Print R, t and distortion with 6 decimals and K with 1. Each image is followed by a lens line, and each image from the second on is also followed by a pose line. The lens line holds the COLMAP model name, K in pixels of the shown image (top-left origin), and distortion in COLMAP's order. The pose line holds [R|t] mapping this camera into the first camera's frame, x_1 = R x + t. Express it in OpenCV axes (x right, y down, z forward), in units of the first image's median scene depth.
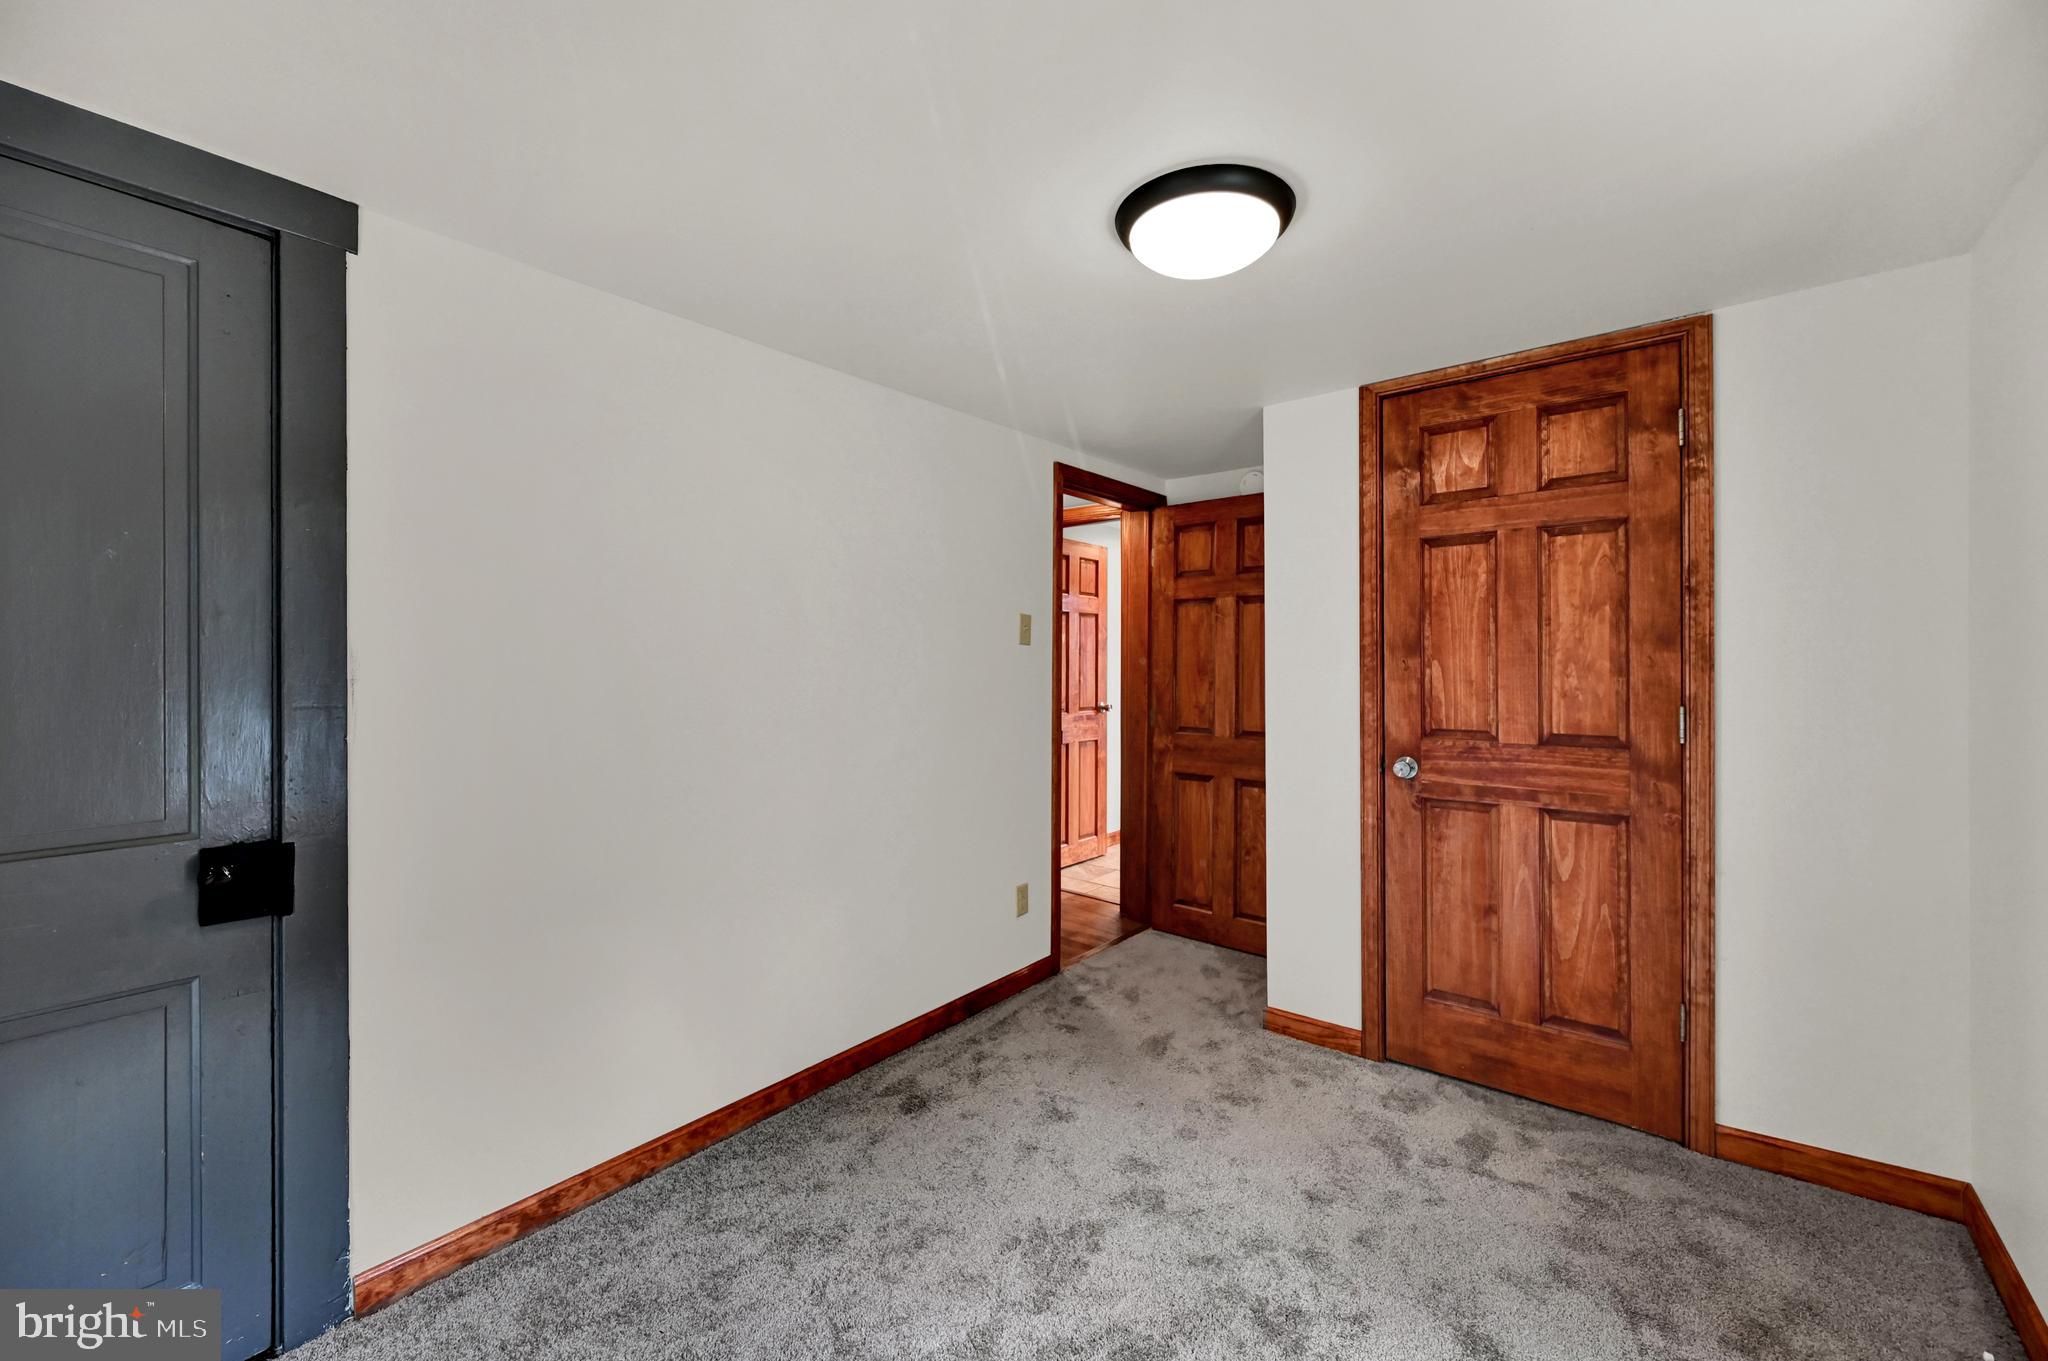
lens RADIAL K [[833.4, 0, 1055.3], [0, 833.4, 669.6], [0, 0, 1]] dist [0.003029, -0.000918]
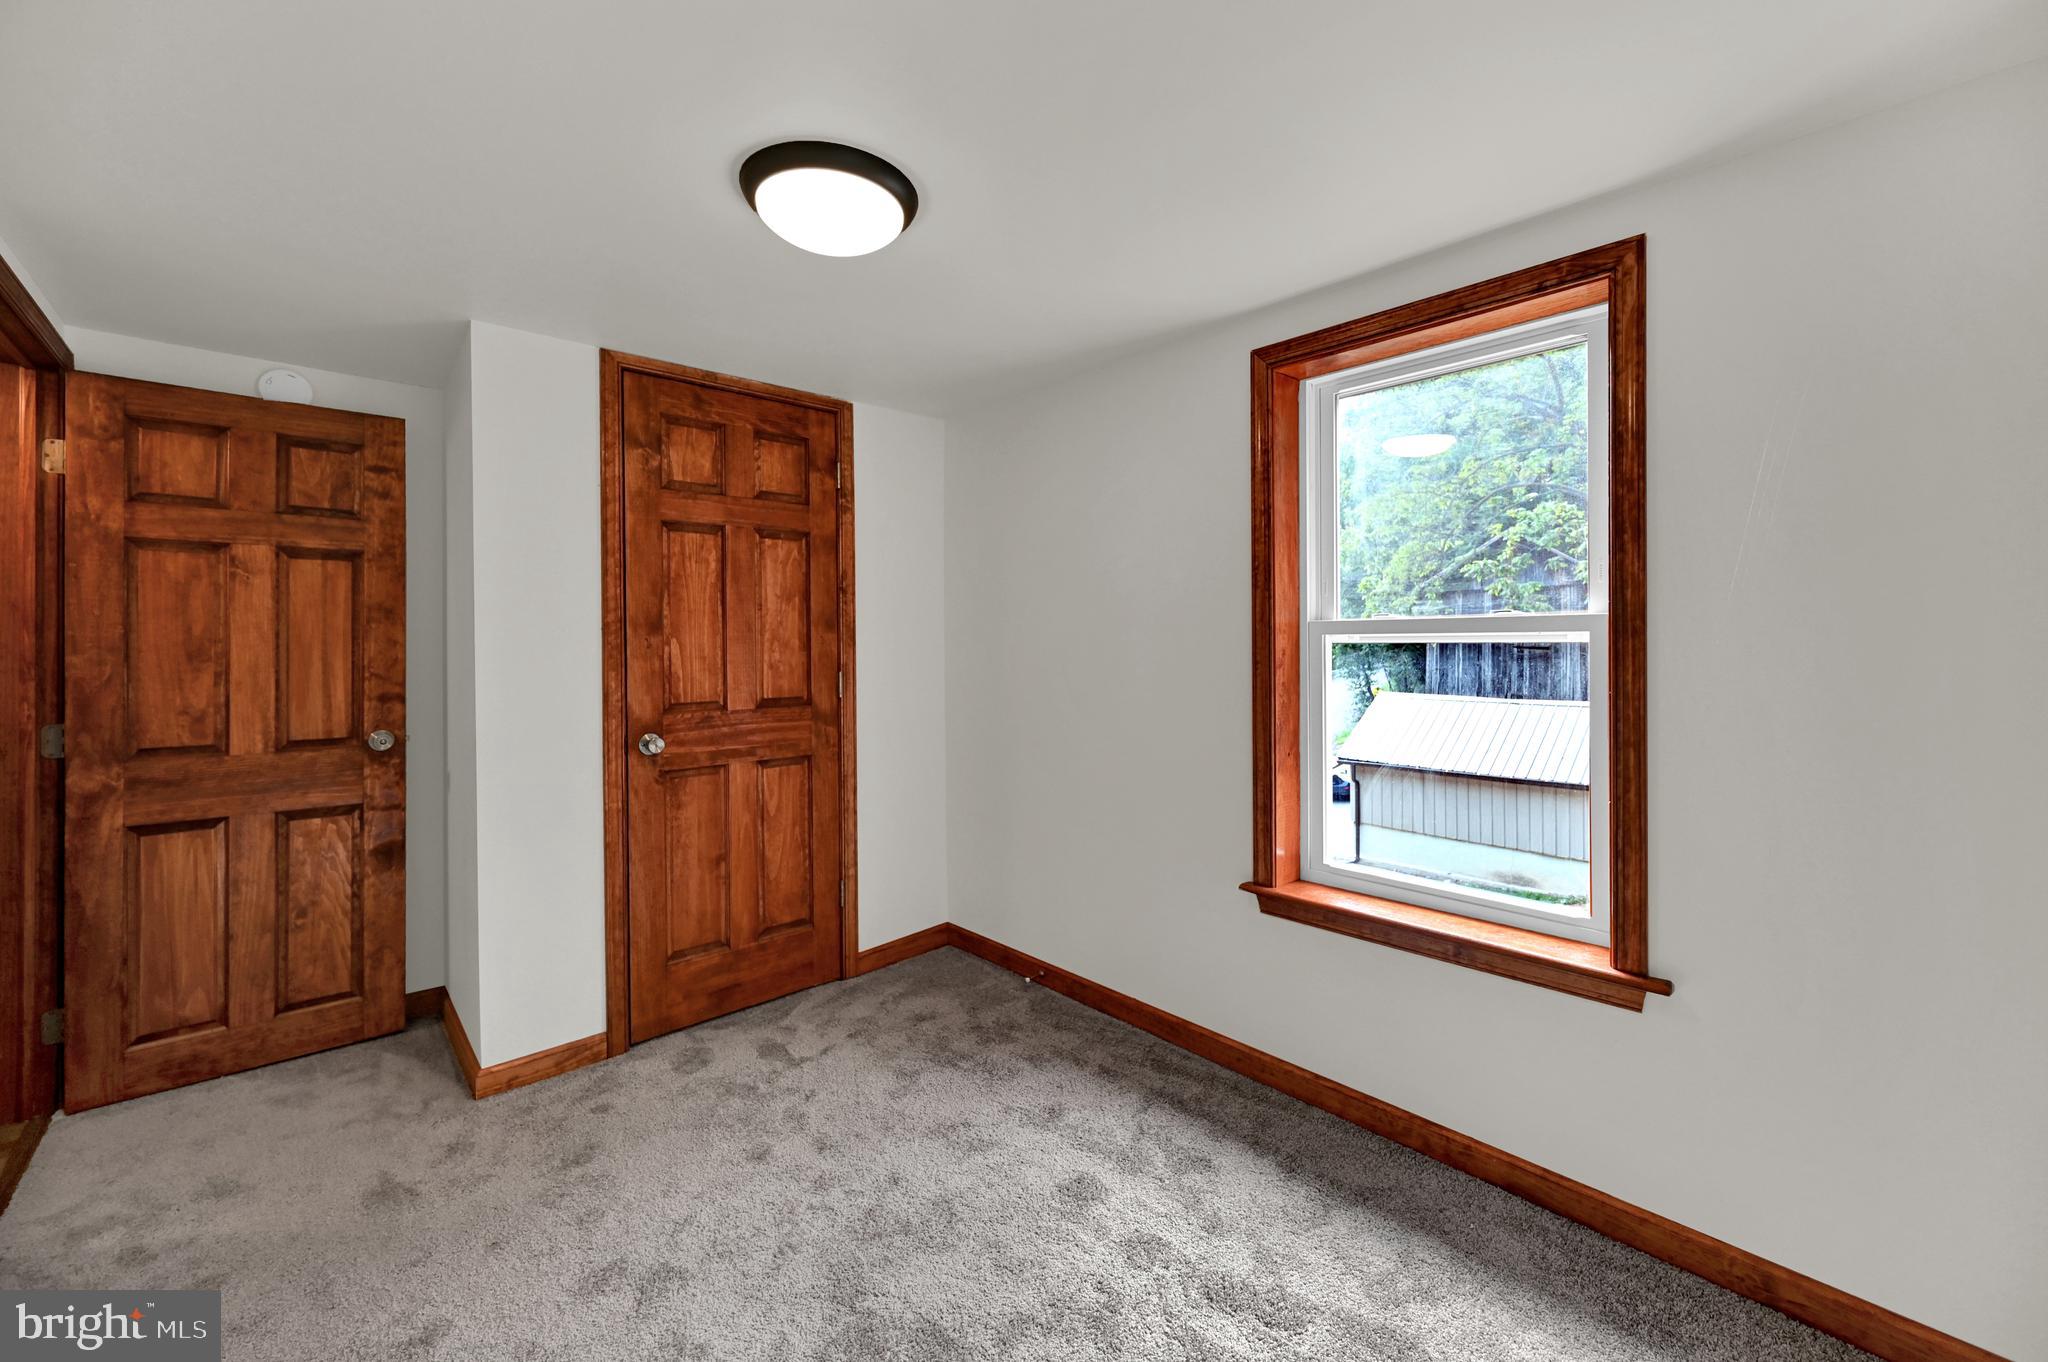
lens RADIAL K [[833.4, 0, 1019.9], [0, 833.4, 654.3], [0, 0, 1]] dist [0.003029, -0.000918]
pose [[0.148969, -0.007458, 0.988814, -0.532143], [0.016942, 0.999844, 0.004989, 0.011587], [-0.988697, 0.016009, 0.149072, 0.421384]]
